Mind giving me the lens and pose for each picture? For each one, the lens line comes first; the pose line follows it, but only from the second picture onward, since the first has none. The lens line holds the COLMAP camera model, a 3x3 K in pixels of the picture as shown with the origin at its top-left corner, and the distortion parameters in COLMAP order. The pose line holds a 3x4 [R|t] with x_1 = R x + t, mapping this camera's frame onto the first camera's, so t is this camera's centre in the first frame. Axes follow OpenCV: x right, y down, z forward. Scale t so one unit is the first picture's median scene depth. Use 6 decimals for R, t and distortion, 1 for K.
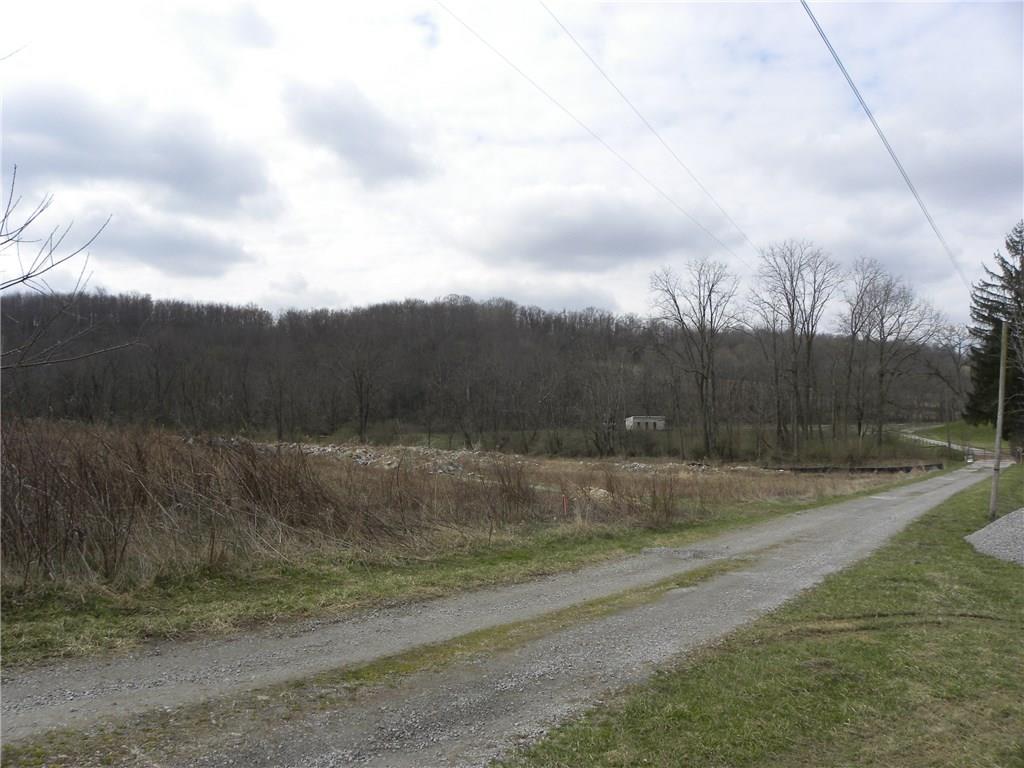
lens RADIAL K [[780.3, 0, 508.6], [0, 780.3, 393.6], [0, 0, 1]] dist [-0.157661, 0.099977]
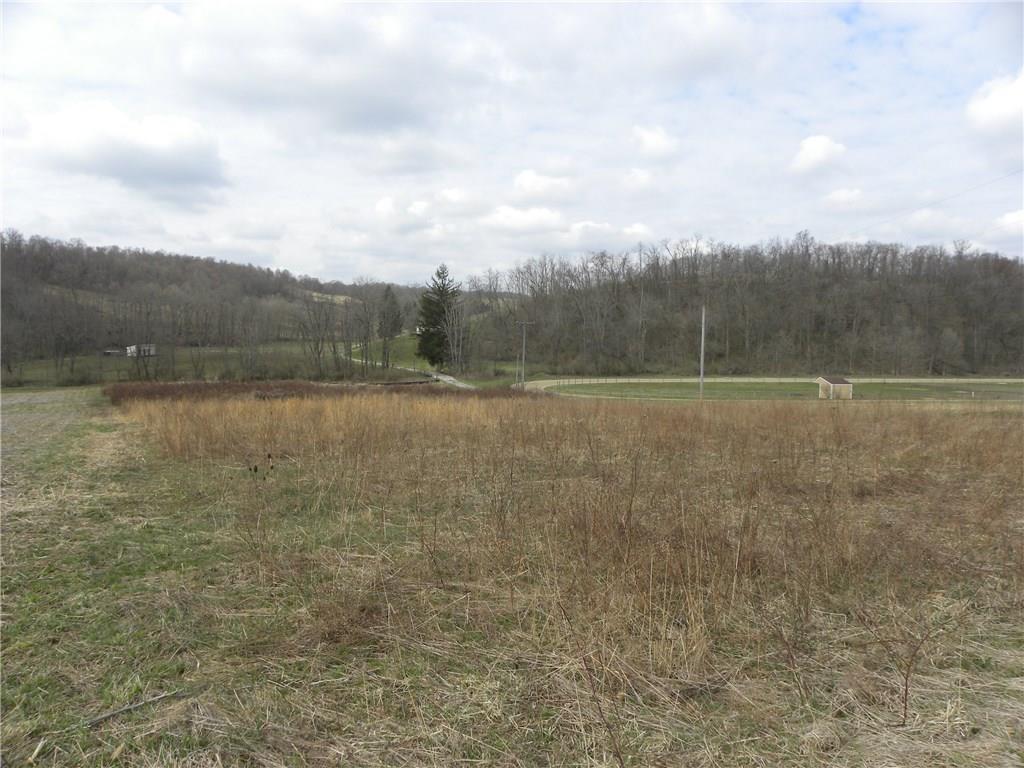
lens RADIAL K [[780.3, 0, 508.6], [0, 780.3, 393.6], [0, 0, 1]] dist [-0.157661, 0.099977]
pose [[0.657899, -0.060895, 0.750640, -0.889897], [-0.031250, 0.993660, 0.107998, -0.107069], [-0.752457, -0.094510, 0.651825, -0.645427]]
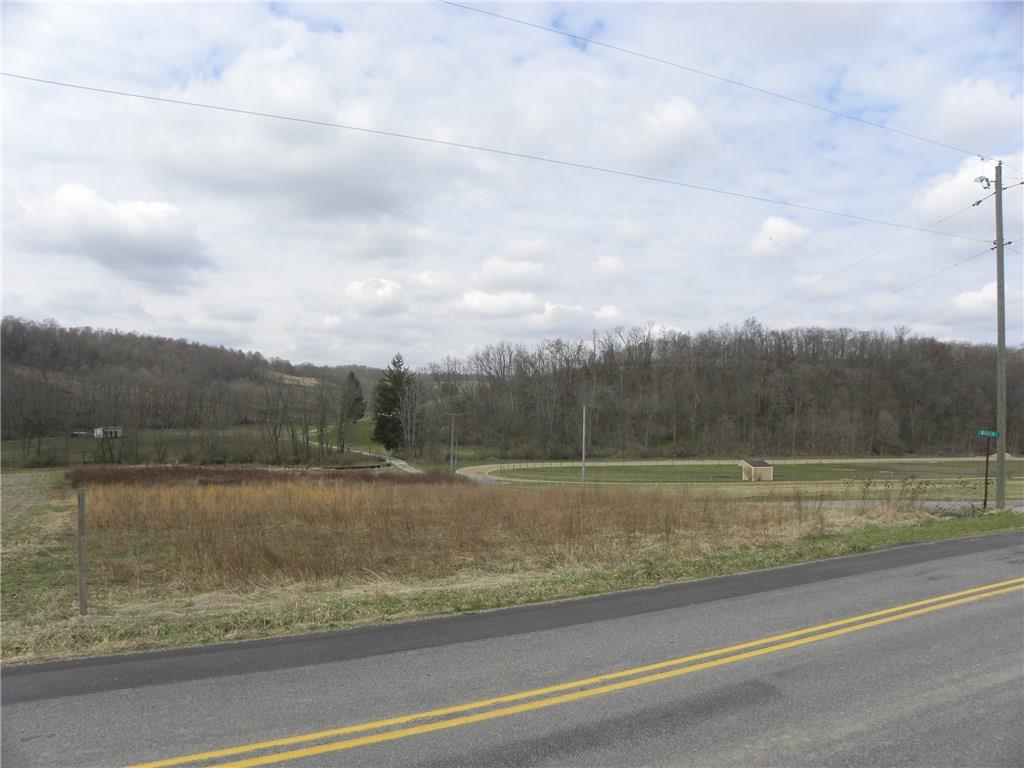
lens RADIAL K [[780.3, 0, 508.6], [0, 780.3, 393.6], [0, 0, 1]] dist [-0.157661, 0.099977]
pose [[0.632261, 0.018098, 0.774544, -0.929173], [-0.032322, 0.999473, 0.003032, -0.126702], [-0.774081, -0.026952, 0.632513, -0.766717]]
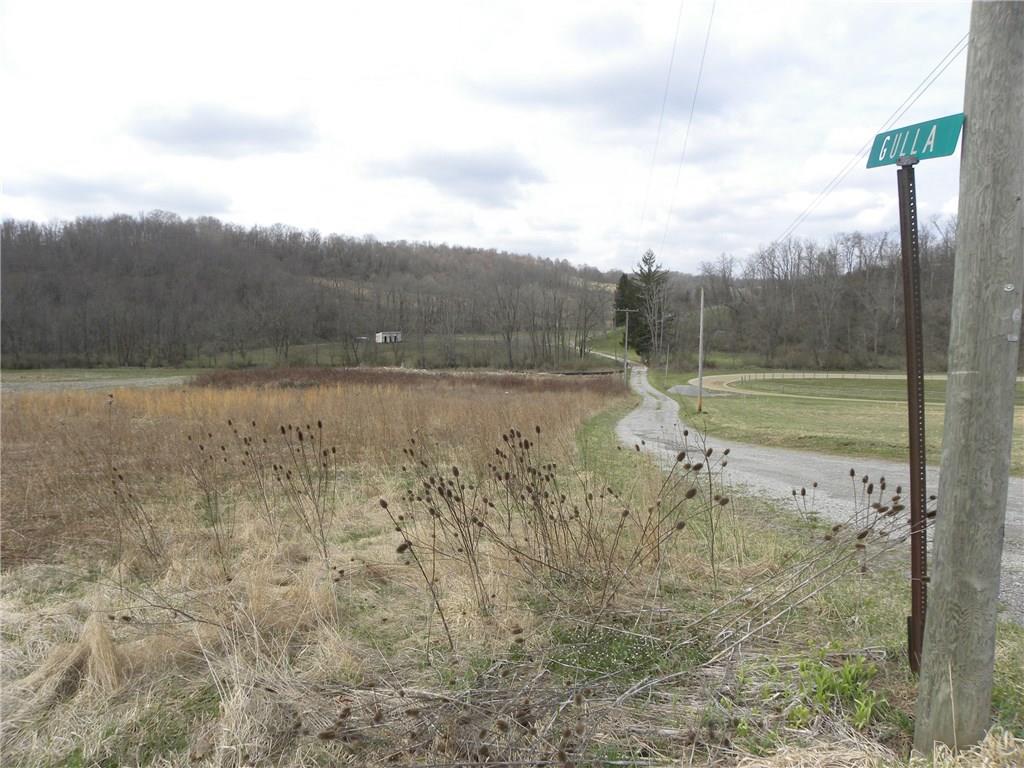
lens RADIAL K [[780.3, 0, 508.6], [0, 780.3, 393.6], [0, 0, 1]] dist [-0.157661, 0.099977]
pose [[0.889153, -0.047970, 0.455089, -0.644393], [-0.013623, 0.991275, 0.131104, -0.110843], [-0.457408, -0.122771, 0.880741, -0.754212]]
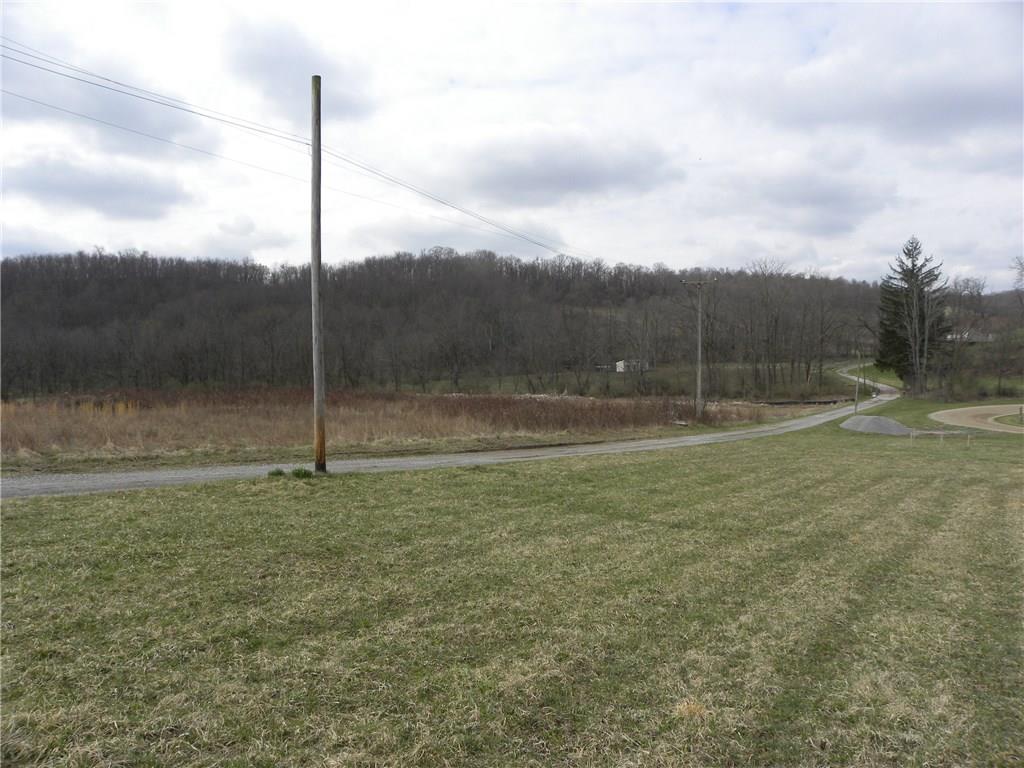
lens RADIAL K [[780.3, 0, 508.6], [0, 780.3, 393.6], [0, 0, 1]] dist [-0.157661, 0.099977]
pose [[0.997697, -0.028808, 0.061402, -0.233254], [0.023676, 0.996291, 0.082730, -0.057876], [-0.063558, -0.081086, 0.994679, -0.494970]]
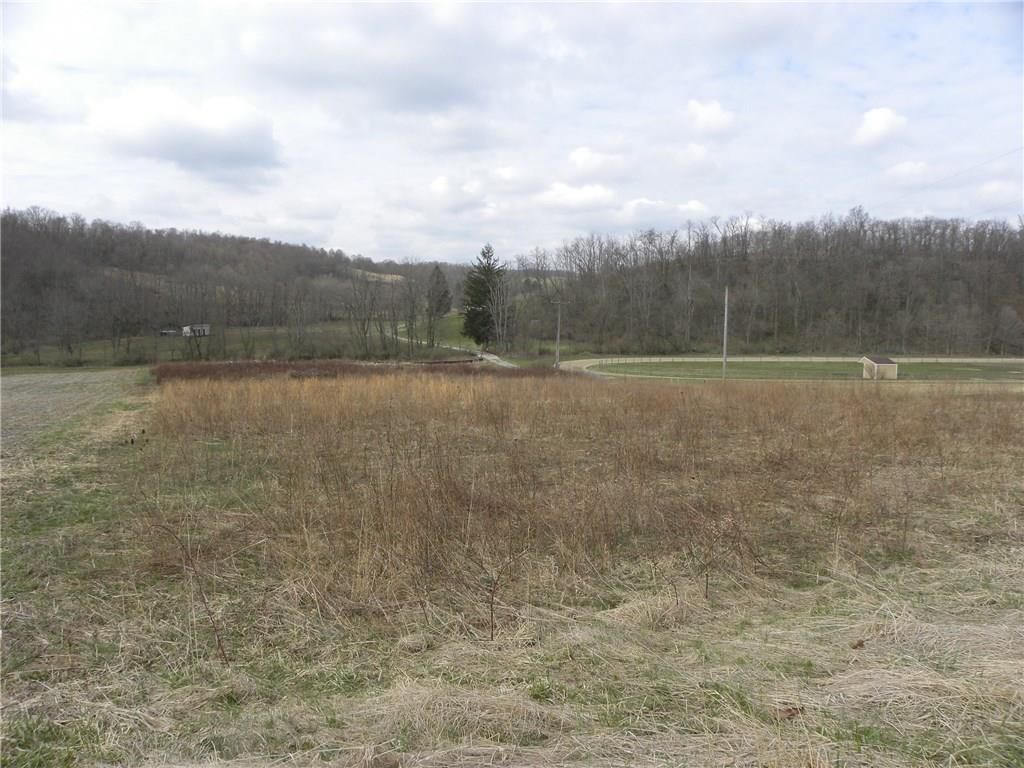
lens RADIAL K [[780.3, 0, 508.6], [0, 780.3, 393.6], [0, 0, 1]] dist [-0.157661, 0.099977]
pose [[0.708220, -0.079876, 0.701459, -0.883825], [-0.024424, 0.990212, 0.137416, -0.110710], [-0.705569, -0.114453, 0.699337, -0.675058]]
